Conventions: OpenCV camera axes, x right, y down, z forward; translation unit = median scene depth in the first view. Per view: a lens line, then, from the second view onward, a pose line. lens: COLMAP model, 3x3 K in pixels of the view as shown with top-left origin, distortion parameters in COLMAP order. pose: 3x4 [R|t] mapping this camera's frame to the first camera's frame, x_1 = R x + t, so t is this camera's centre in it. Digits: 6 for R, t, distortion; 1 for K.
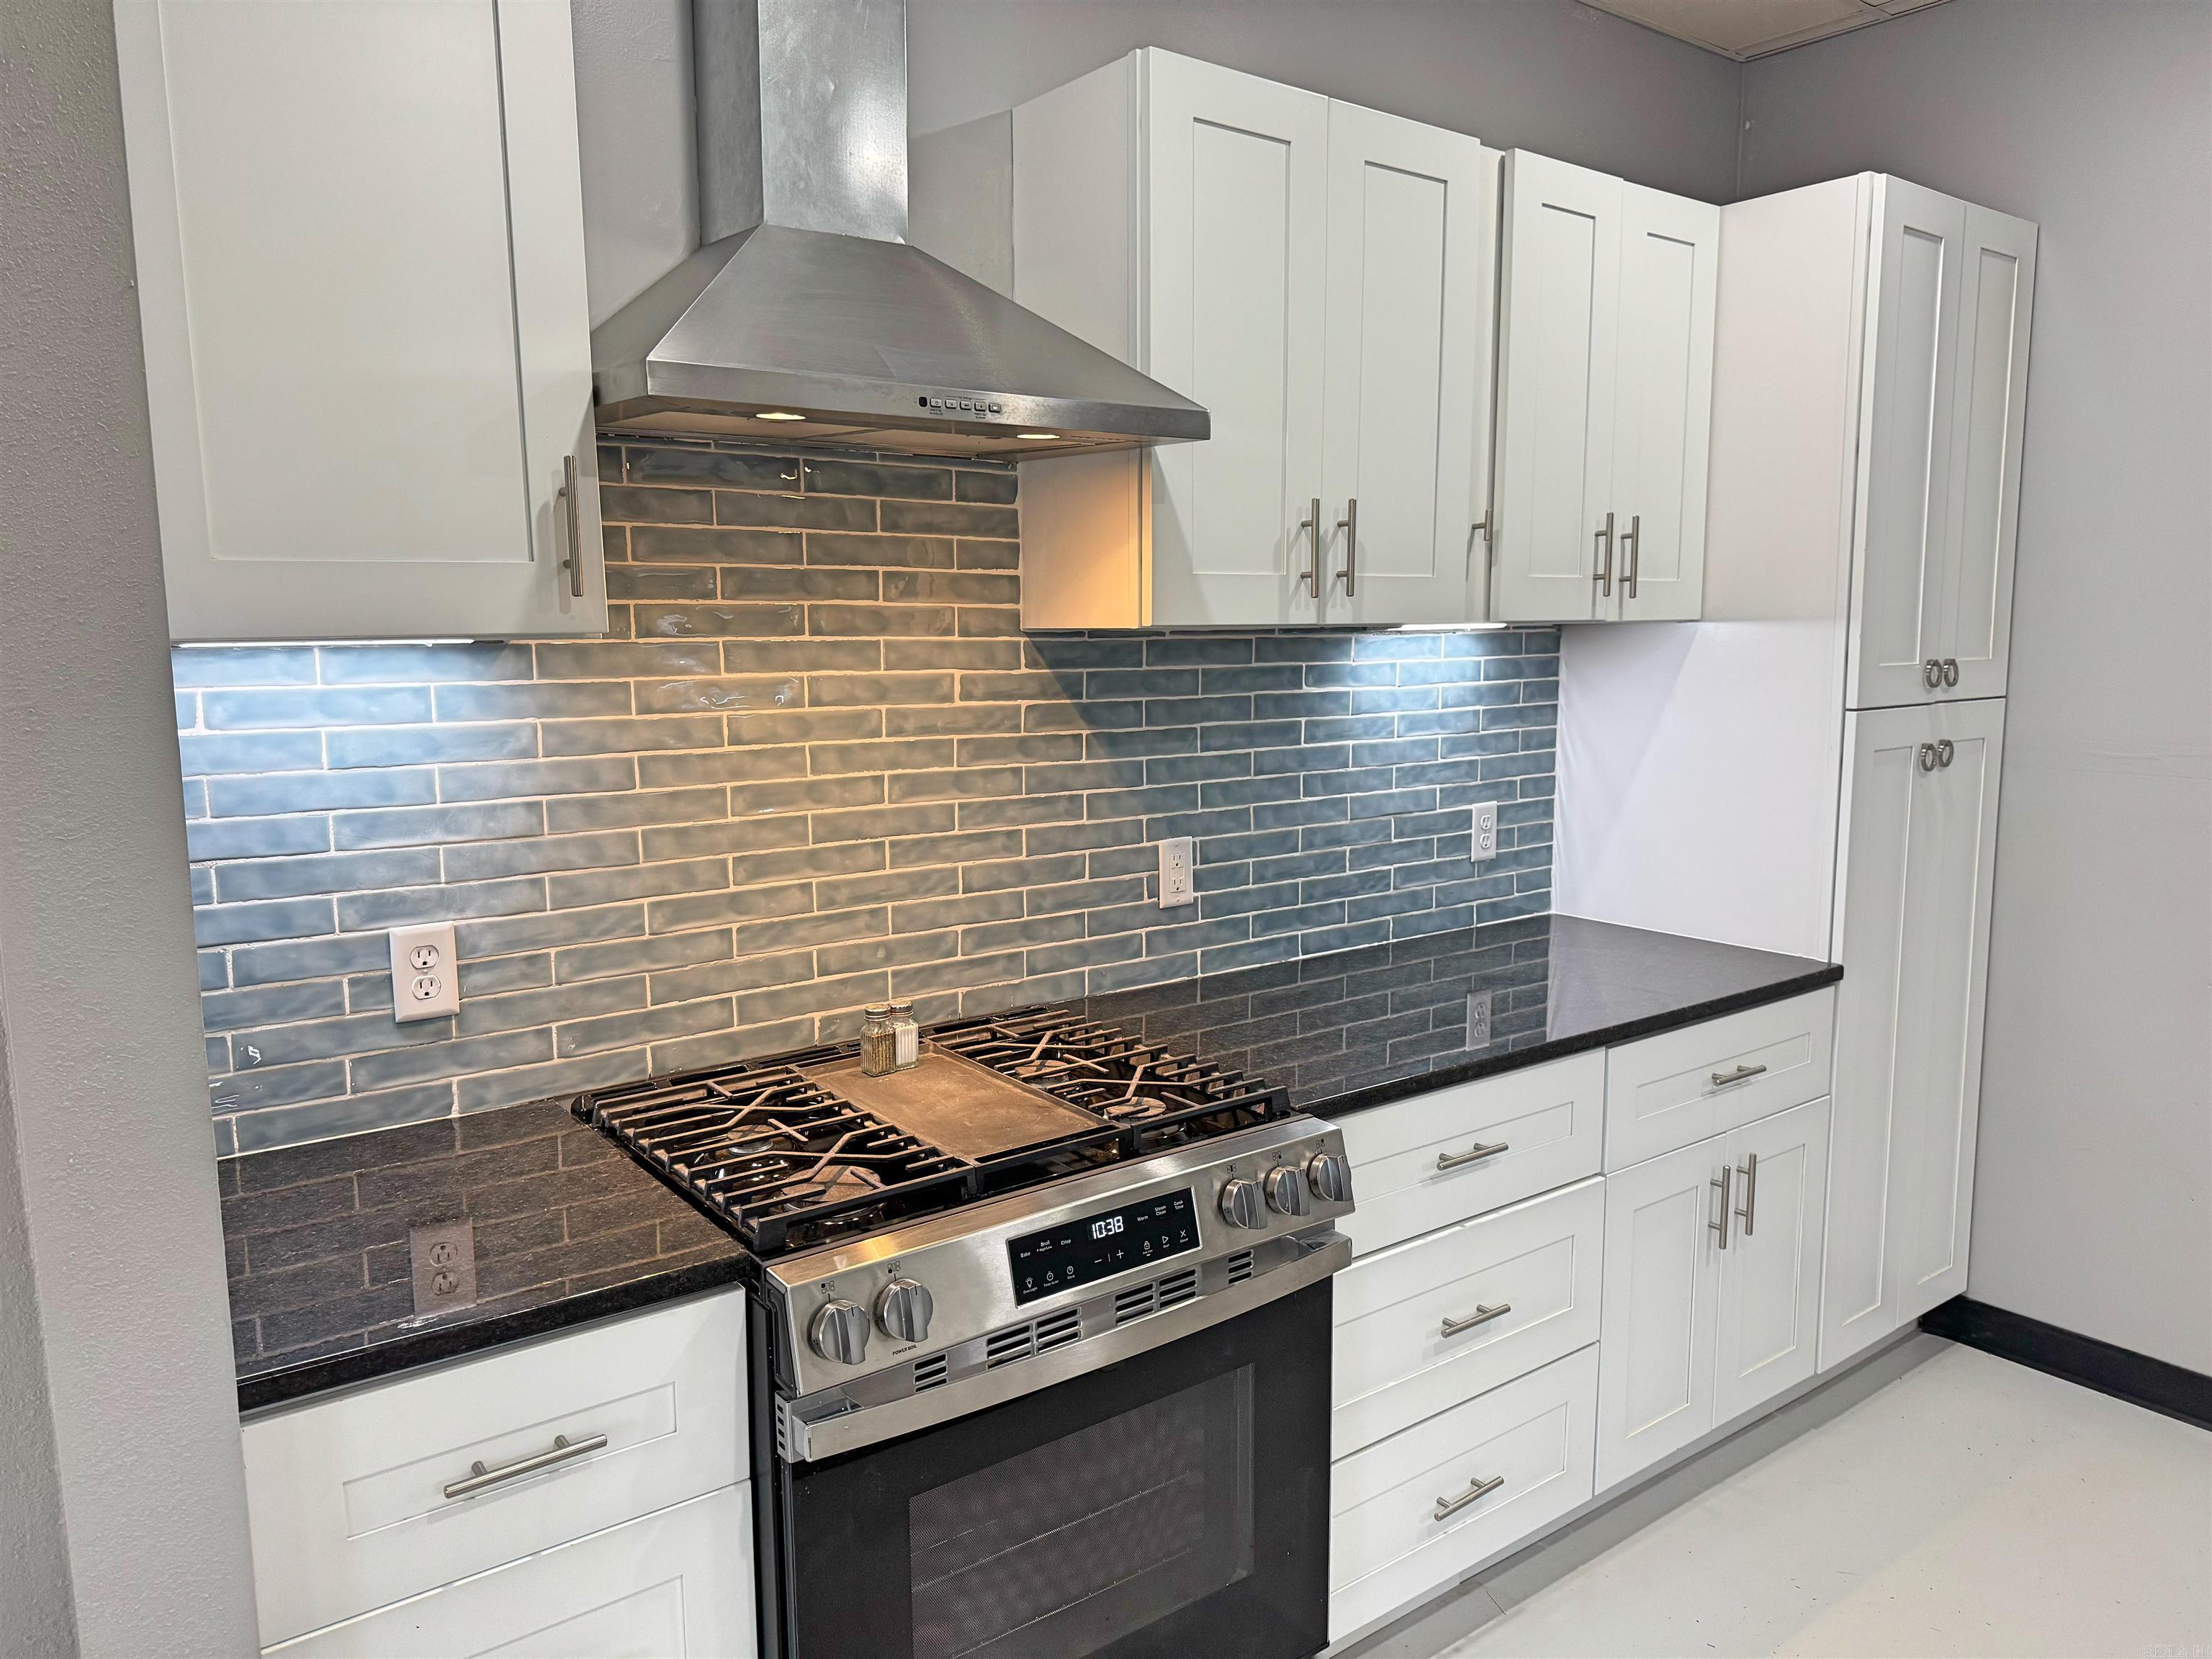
lens RADIAL K [[1537.9, 0, 1093.4], [0, 1537.9, 827.3], [0, 0, 1]] dist [0.041893, -0.048087]
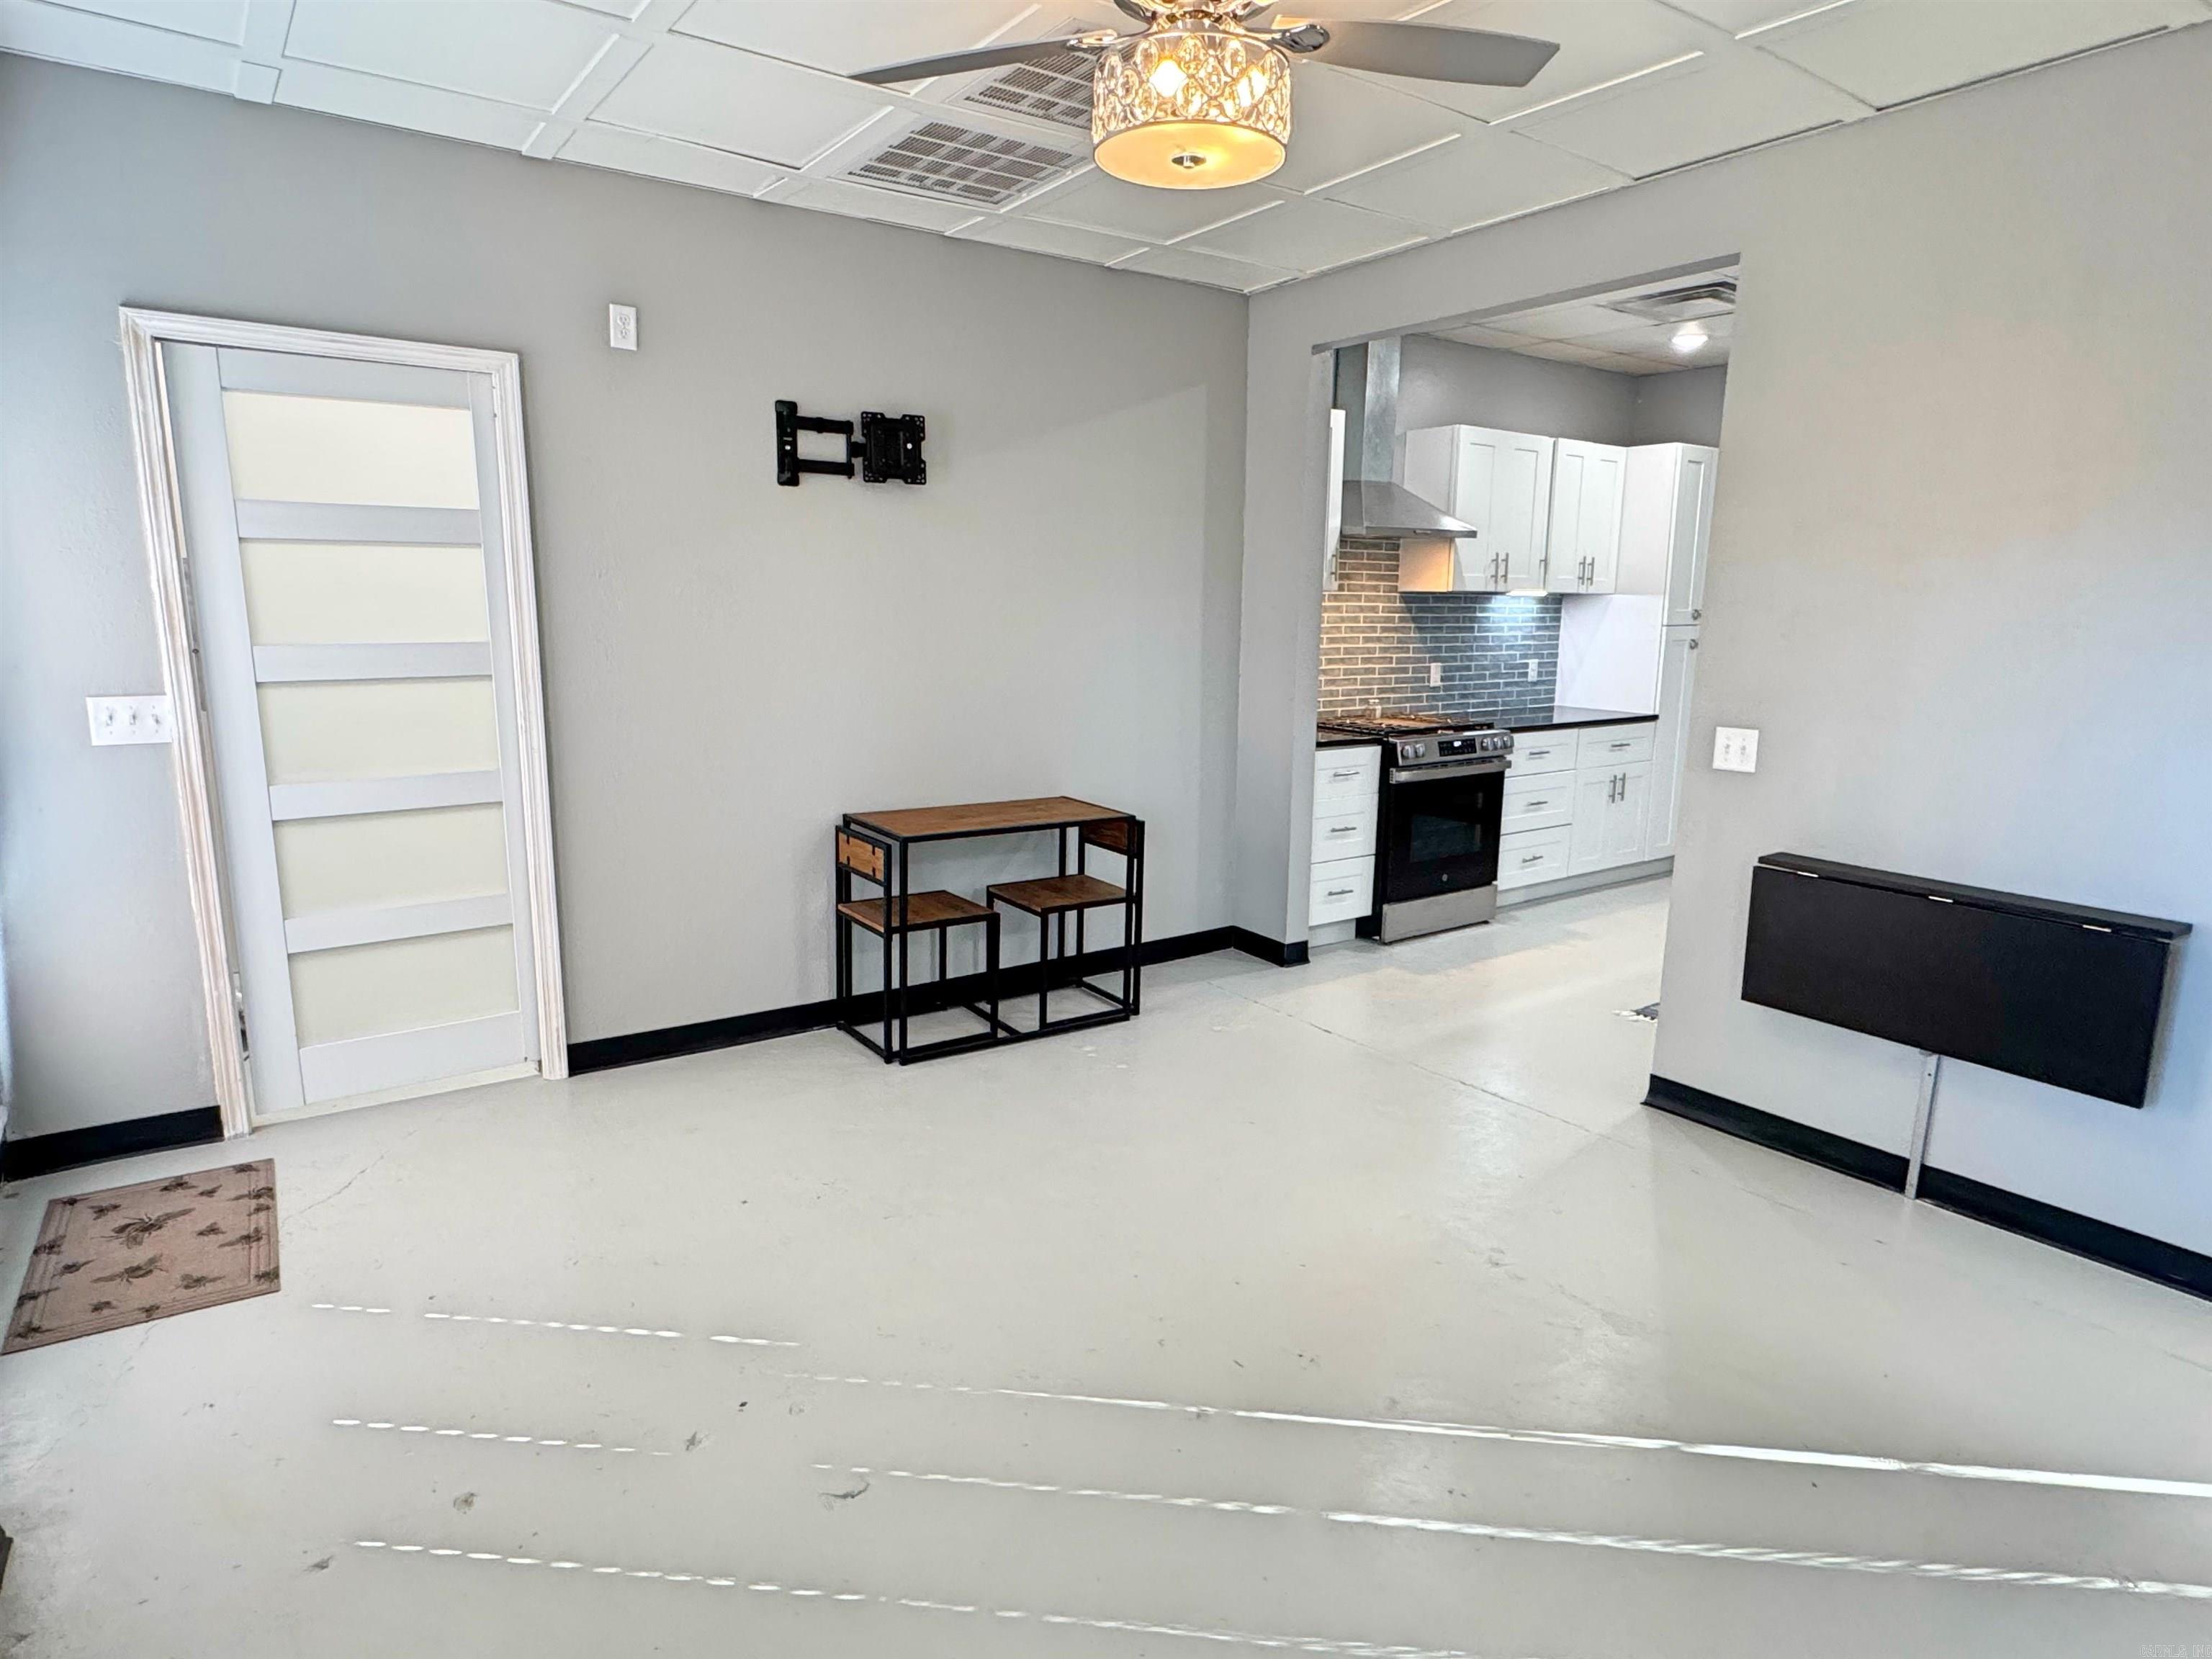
lens RADIAL K [[1280.7, 0, 1118.6], [0, 1280.7, 836.8], [0, 0, 1]] dist [0.001359, 0.000354]
pose [[0.999849, 0.017311, 0.001200, -0.559303], [-0.017350, 0.998491, 0.052106, 0.224382], [-0.000297, -0.052119, 0.998641, -1.496583]]
